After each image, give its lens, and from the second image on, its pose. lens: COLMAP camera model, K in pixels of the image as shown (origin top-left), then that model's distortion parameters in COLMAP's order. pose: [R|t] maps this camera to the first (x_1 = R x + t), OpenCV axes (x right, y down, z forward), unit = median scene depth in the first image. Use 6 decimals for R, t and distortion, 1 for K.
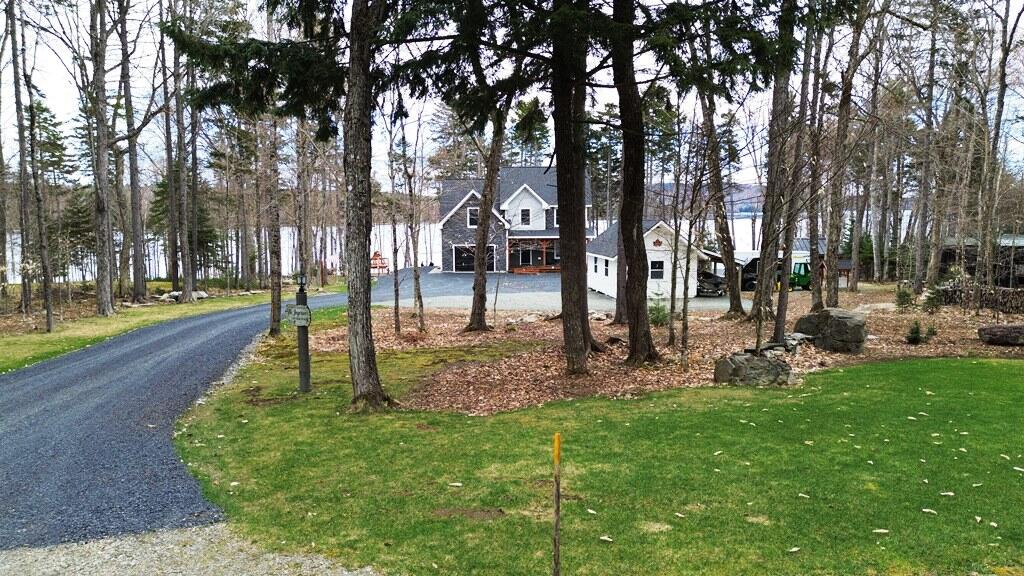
lens RADIAL K [[730.5, 0, 511.5], [0, 730.5, 289.0], [0, 0, 1]] dist [0.031784, -0.002672]
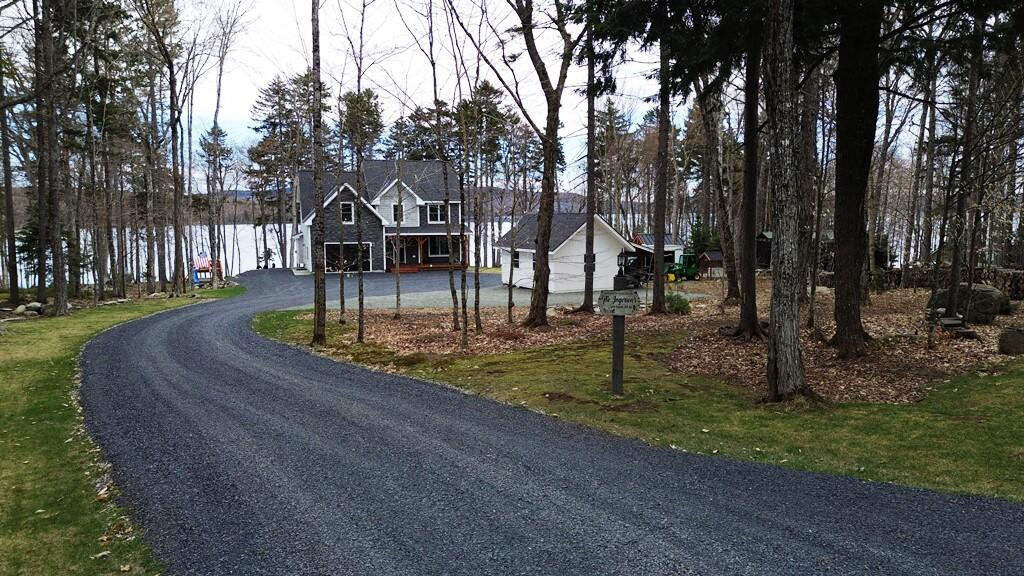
lens RADIAL K [[730.5, 0, 513.2], [0, 730.5, 286.5], [0, 0, 1]] dist [0.031784, -0.002672]
pose [[0.945353, -0.029798, 0.324683, -0.155503], [0.032284, 0.999476, -0.002271, 0.003547], [-0.324445, 0.012629, 0.945820, 0.059644]]
